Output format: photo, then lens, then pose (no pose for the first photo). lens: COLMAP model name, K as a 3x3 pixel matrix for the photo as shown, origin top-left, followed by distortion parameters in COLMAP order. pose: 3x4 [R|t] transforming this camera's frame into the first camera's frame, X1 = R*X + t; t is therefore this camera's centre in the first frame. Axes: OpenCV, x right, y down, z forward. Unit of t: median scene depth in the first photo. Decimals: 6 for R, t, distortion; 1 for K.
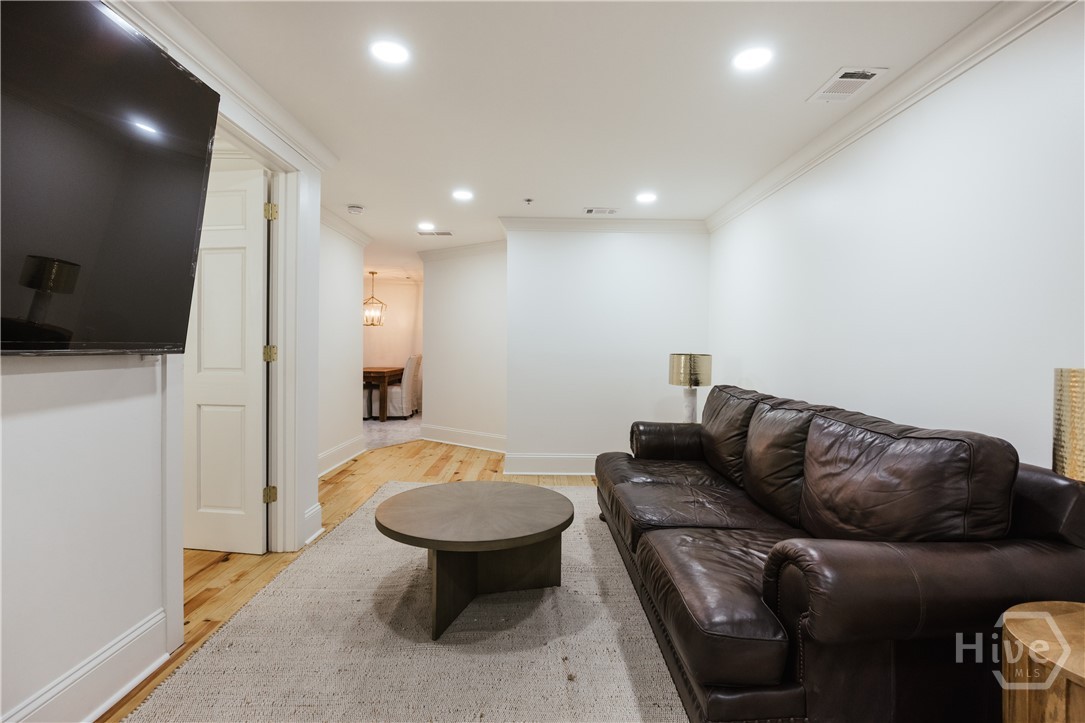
lens RADIAL K [[512.9, 0, 542.5], [0, 512.9, 361.5], [0, 0, 1]] dist [-0.022769, 0.001589]
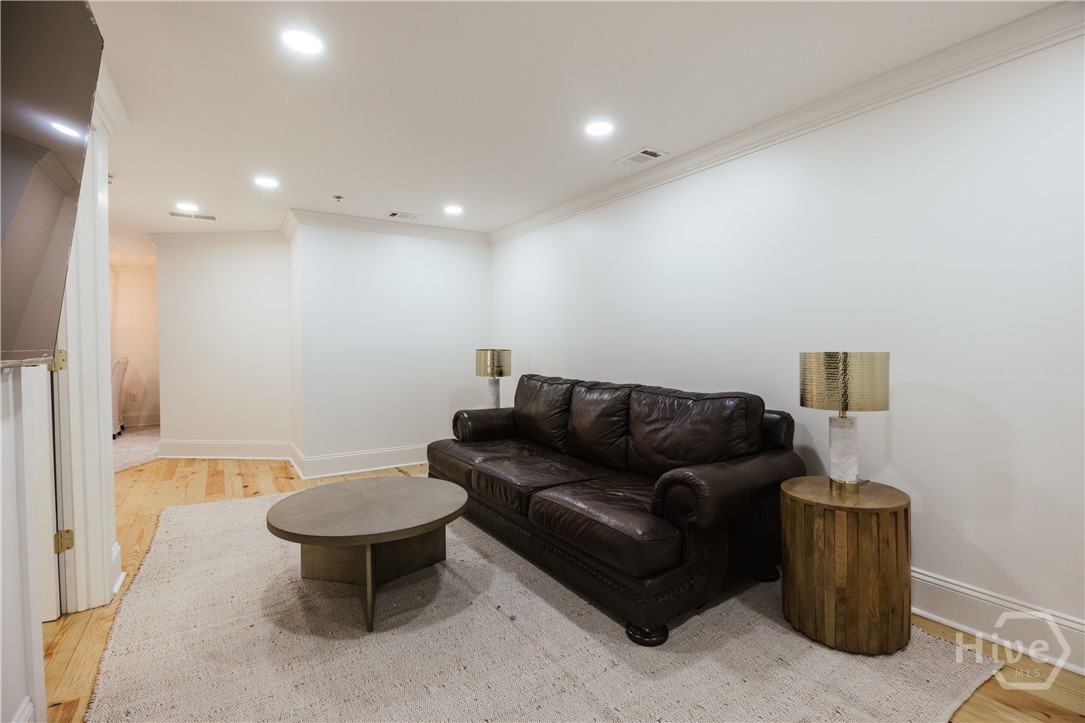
lens RADIAL K [[495.4, 0, 542.5], [0, 495.4, 361.5], [0, 0, 1]] dist [-0.017950, 0.000885]
pose [[0.845760, -0.033724, 0.532497, -0.368213], [0.028615, 0.999431, 0.017846, -0.006696], [-0.532796, 0.000145, 0.846244, -0.025307]]
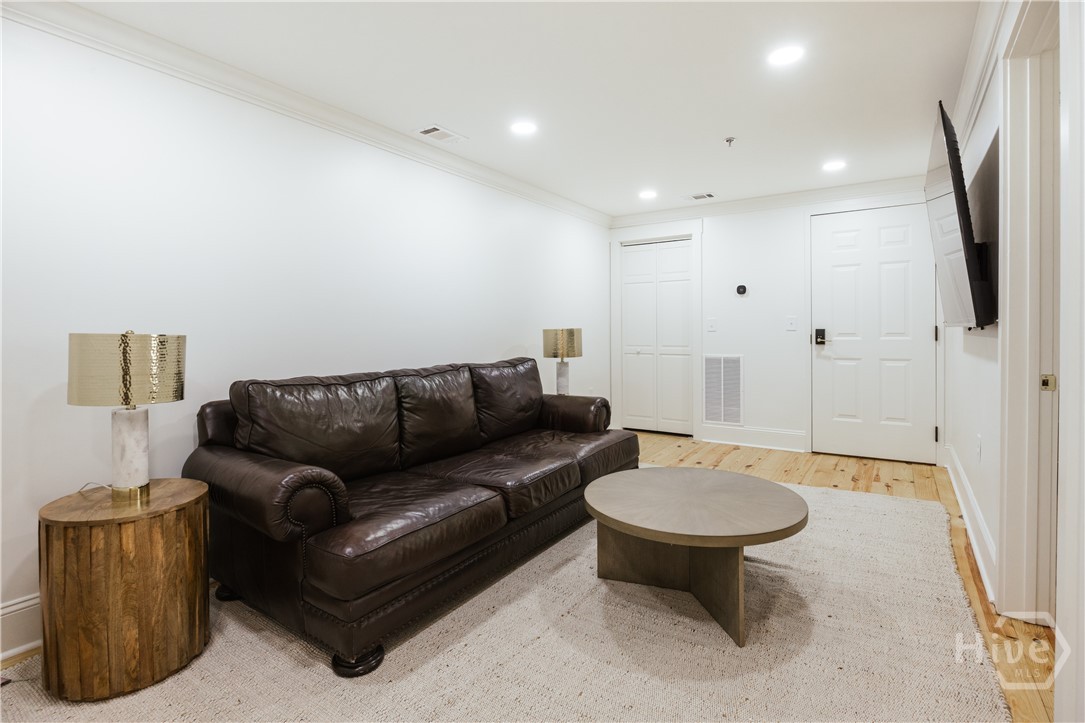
lens RADIAL K [[543.9, 0, 544.1], [0, 543.9, 342.0], [0, 0, 1]] dist [-0.002948, -0.000232]
pose [[-0.826225, -0.021084, 0.562945, -0.464250], [0.009284, 0.998654, 0.051030, -0.044195], [-0.563264, 0.047388, -0.824917, 1.981256]]
